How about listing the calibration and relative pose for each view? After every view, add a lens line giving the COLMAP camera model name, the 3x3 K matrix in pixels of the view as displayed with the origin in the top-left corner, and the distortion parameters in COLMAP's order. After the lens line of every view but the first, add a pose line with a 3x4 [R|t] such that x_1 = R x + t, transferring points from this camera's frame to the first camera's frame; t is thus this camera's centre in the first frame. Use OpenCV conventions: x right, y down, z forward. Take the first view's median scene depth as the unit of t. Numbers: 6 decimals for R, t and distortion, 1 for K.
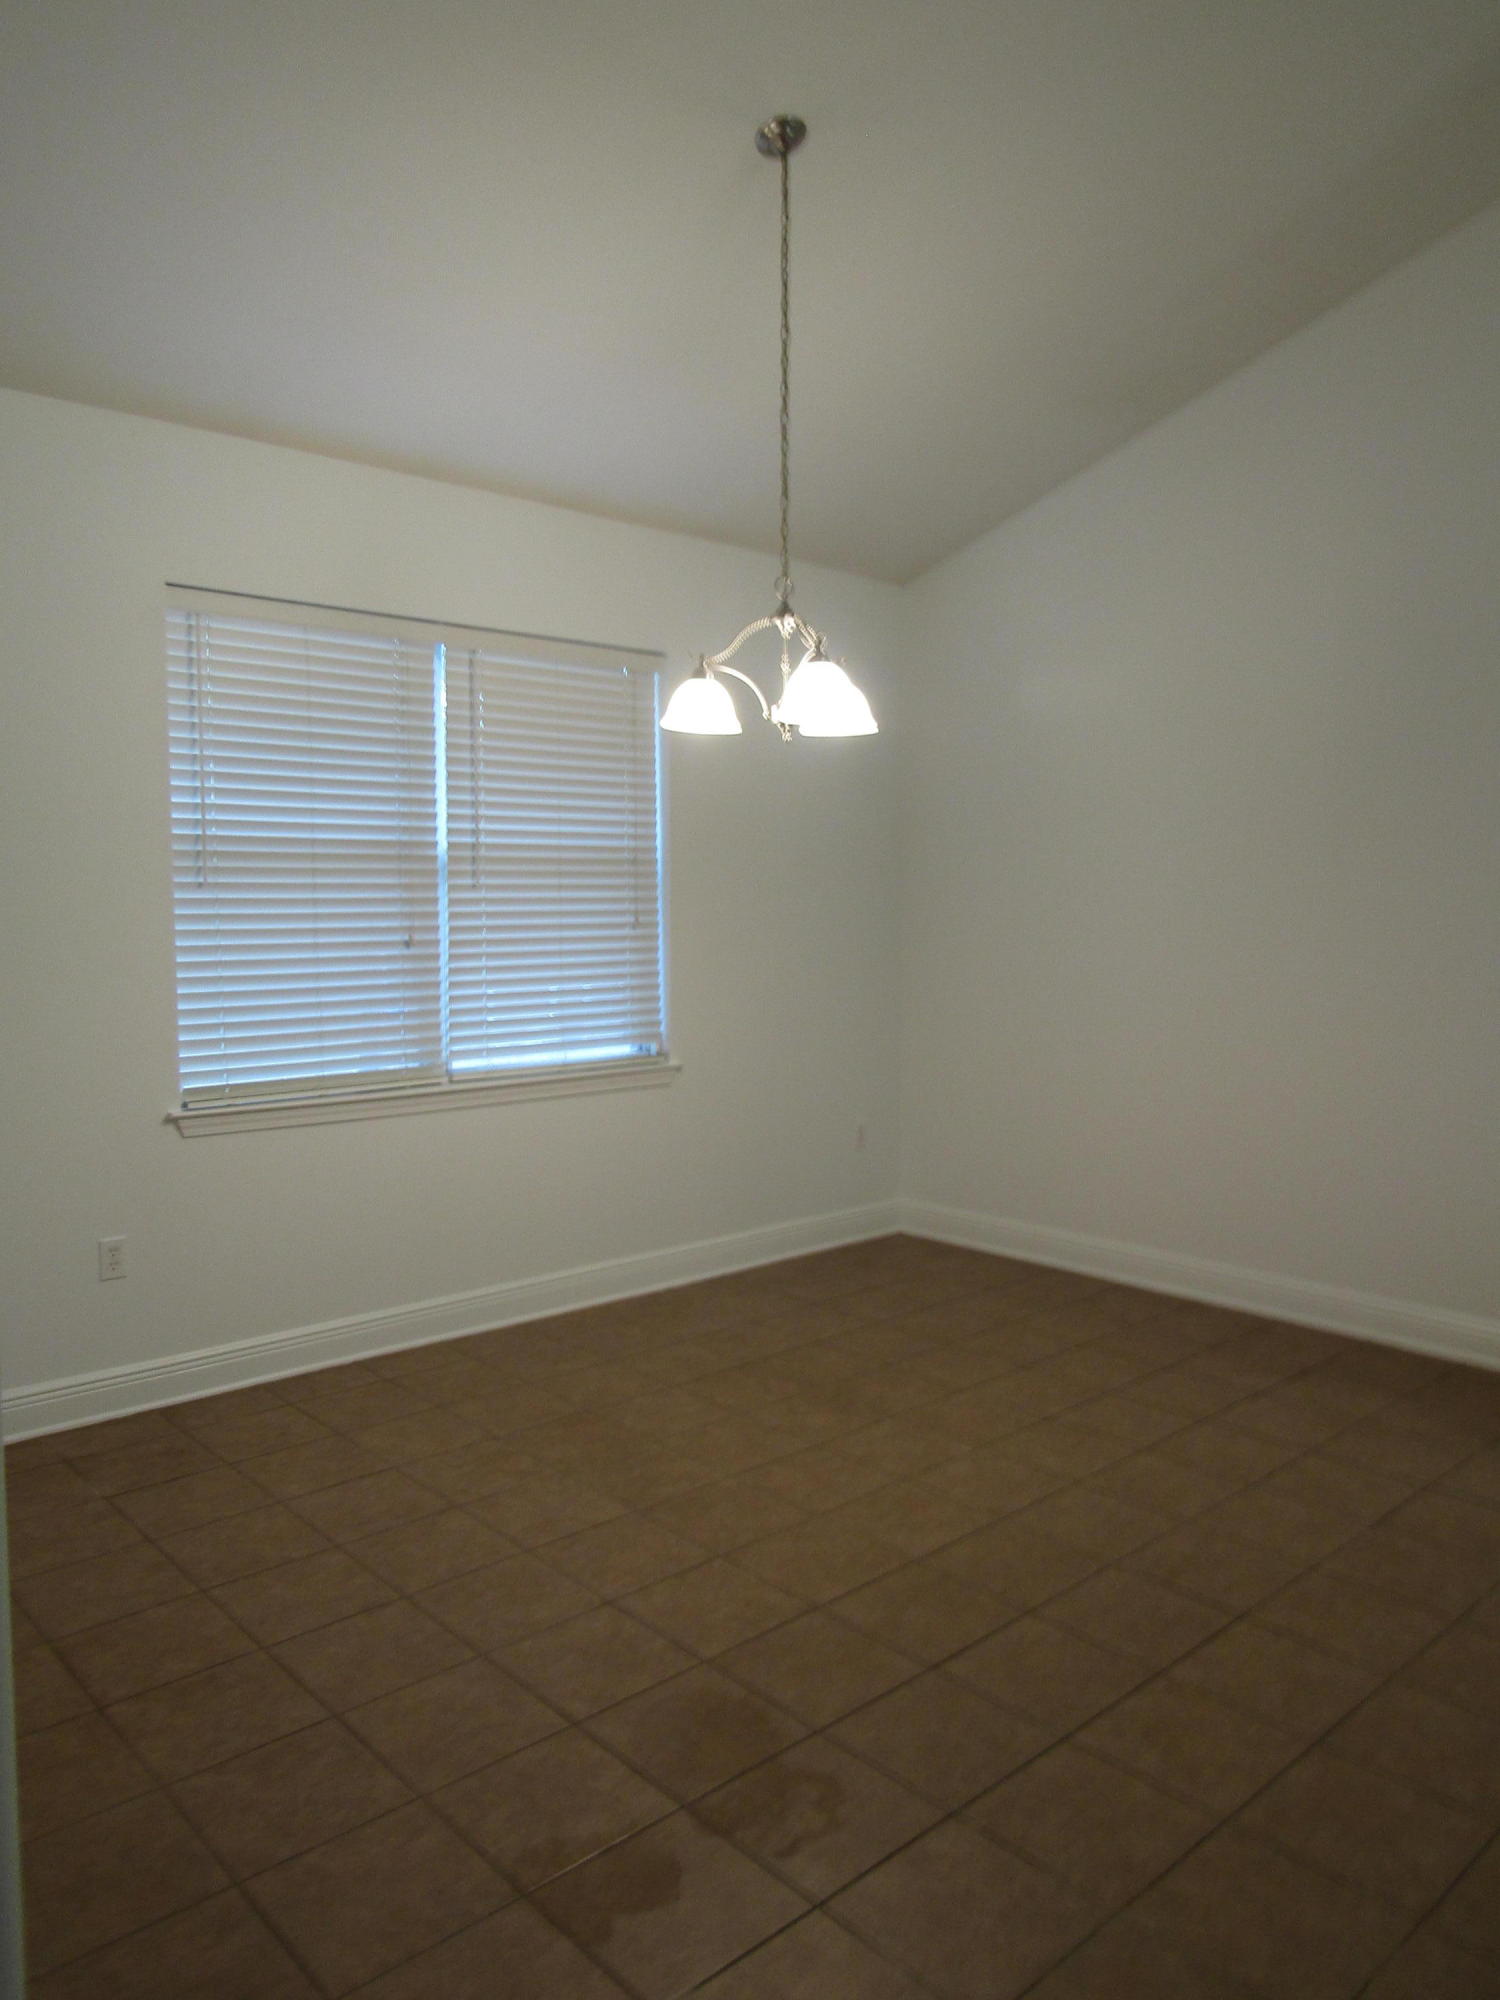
lens RADIAL K [[1431.6, 0, 746.3], [0, 1431.6, 1000.9], [0, 0, 1]] dist [-0.022439, -0.004647]
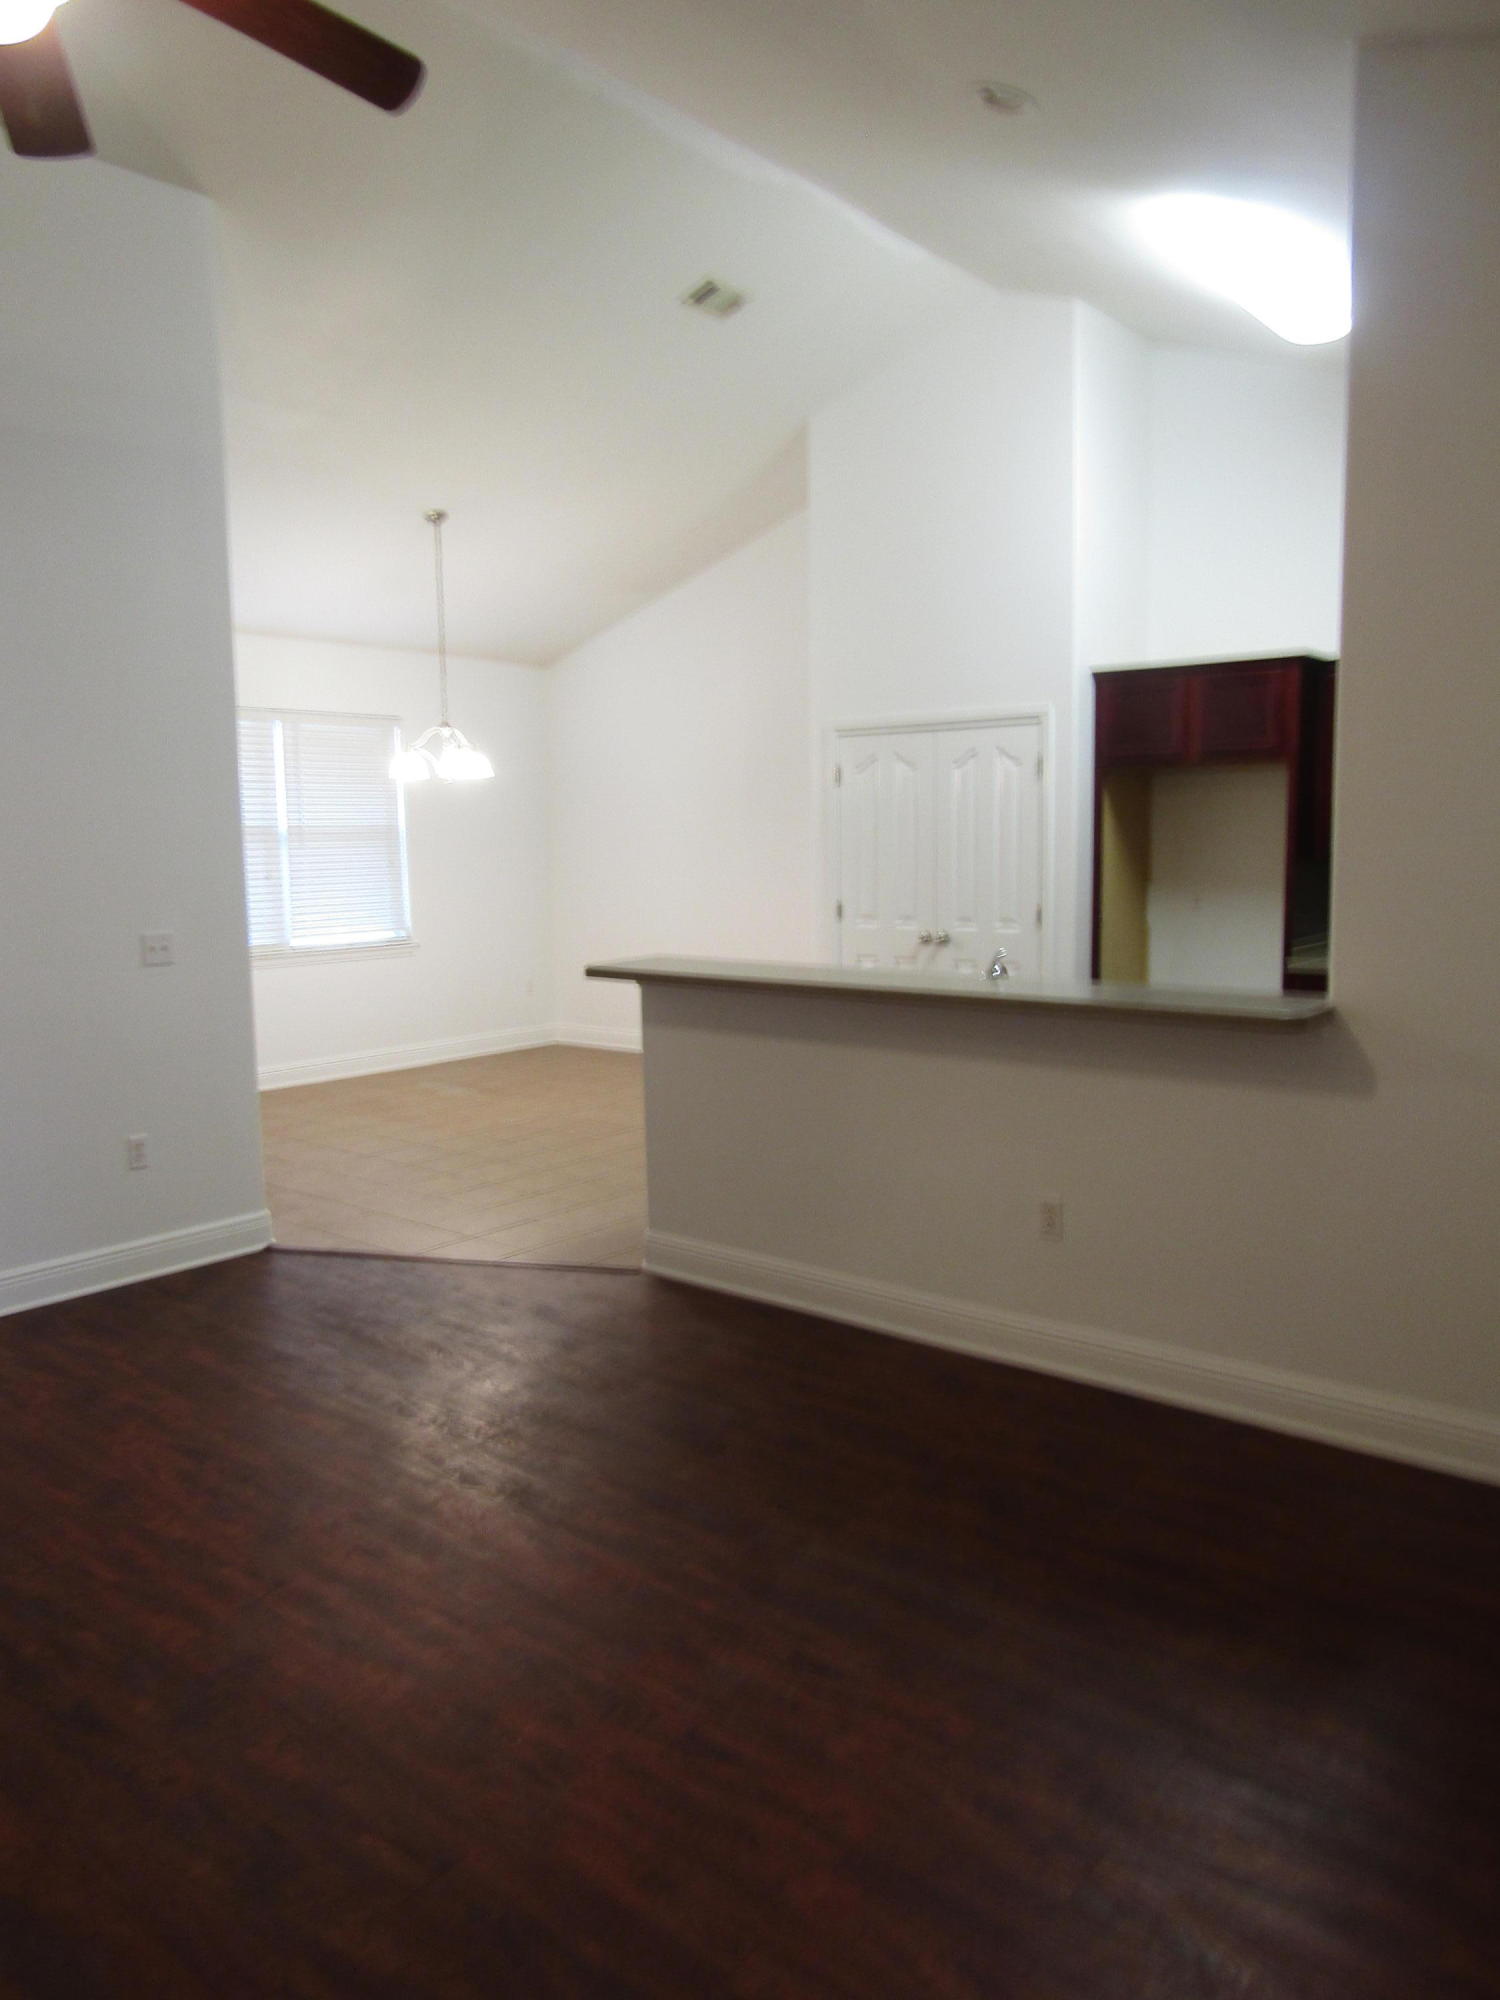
lens RADIAL K [[1431.6, 0, 744.3], [0, 1431.6, 993.4], [0, 0, 1]] dist [-0.022439, -0.004647]
pose [[0.989764, -0.032608, 0.138936, 0.123207], [0.027523, 0.998885, 0.038363, 0.057072], [-0.140032, -0.034146, 0.989558, -0.971442]]
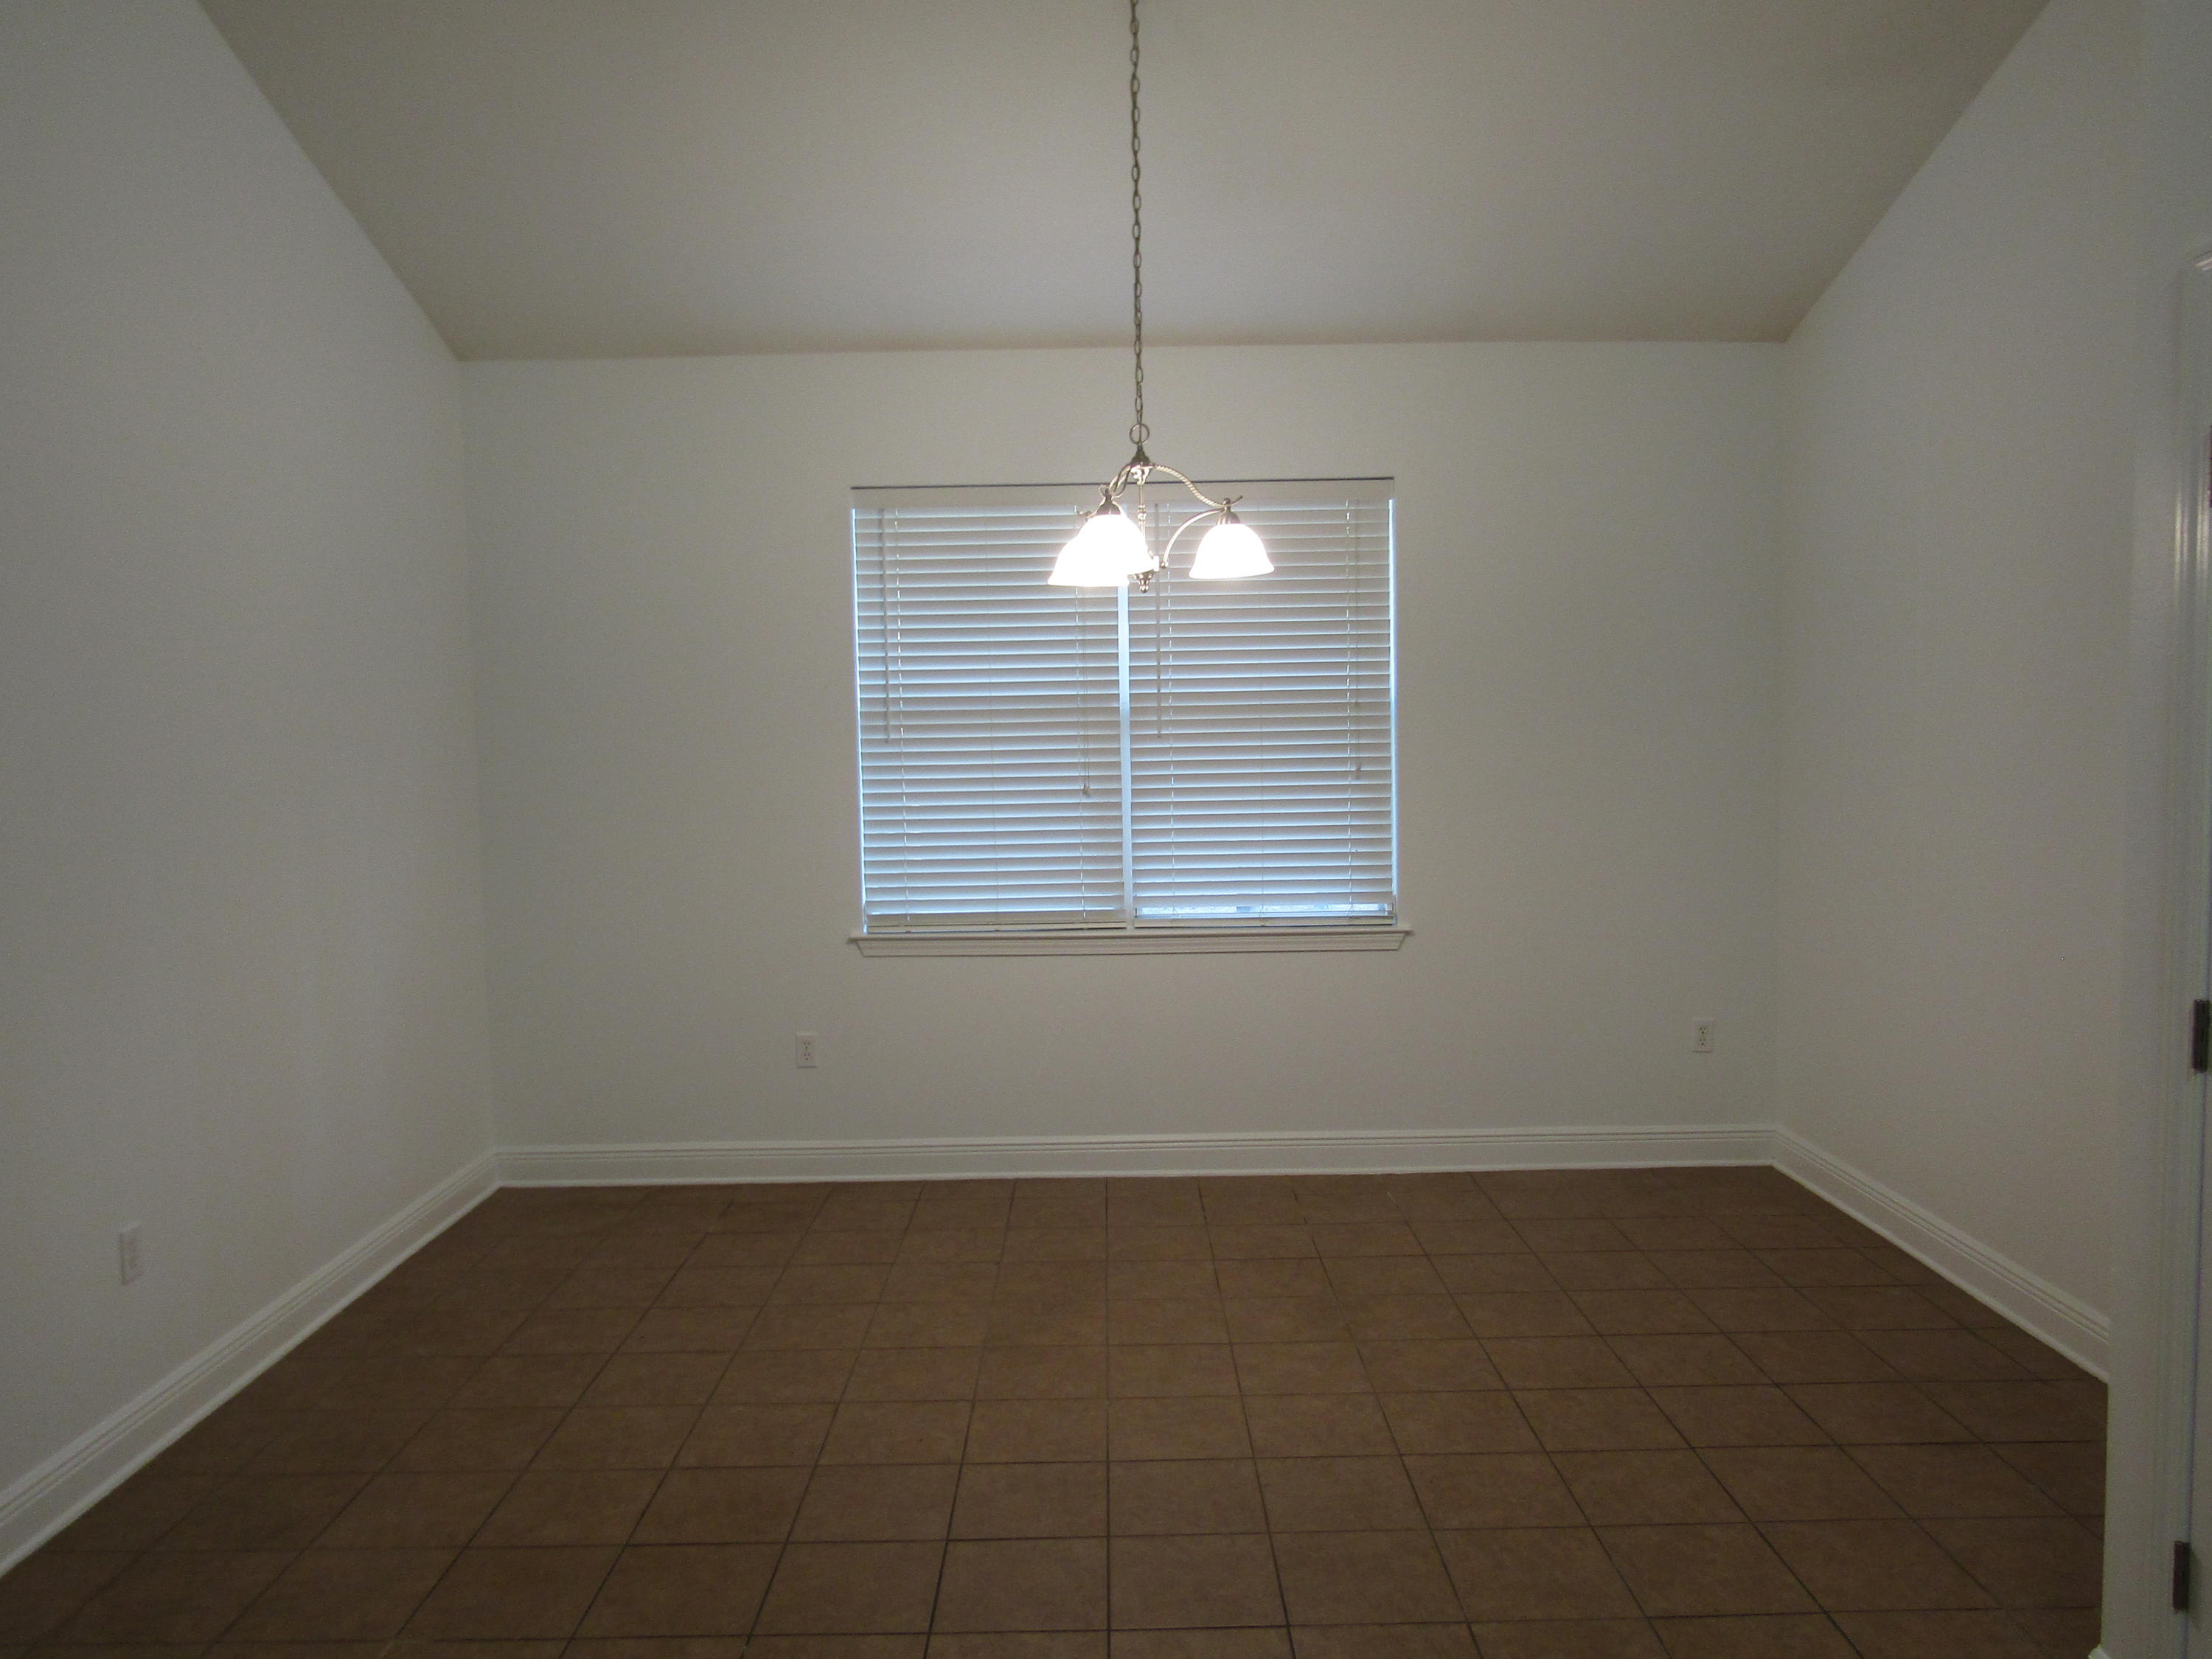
lens RADIAL K [[1583.3, 0, 1101.8], [0, 1583.3, 829.9], [0, 0, 1]] dist [-0.022439, -0.004647]
pose [[0.735772, 0.032244, -0.676461, 0.547246], [-0.033739, 0.999371, 0.010938, -0.025111], [0.676388, 0.014776, 0.736397, 0.149696]]
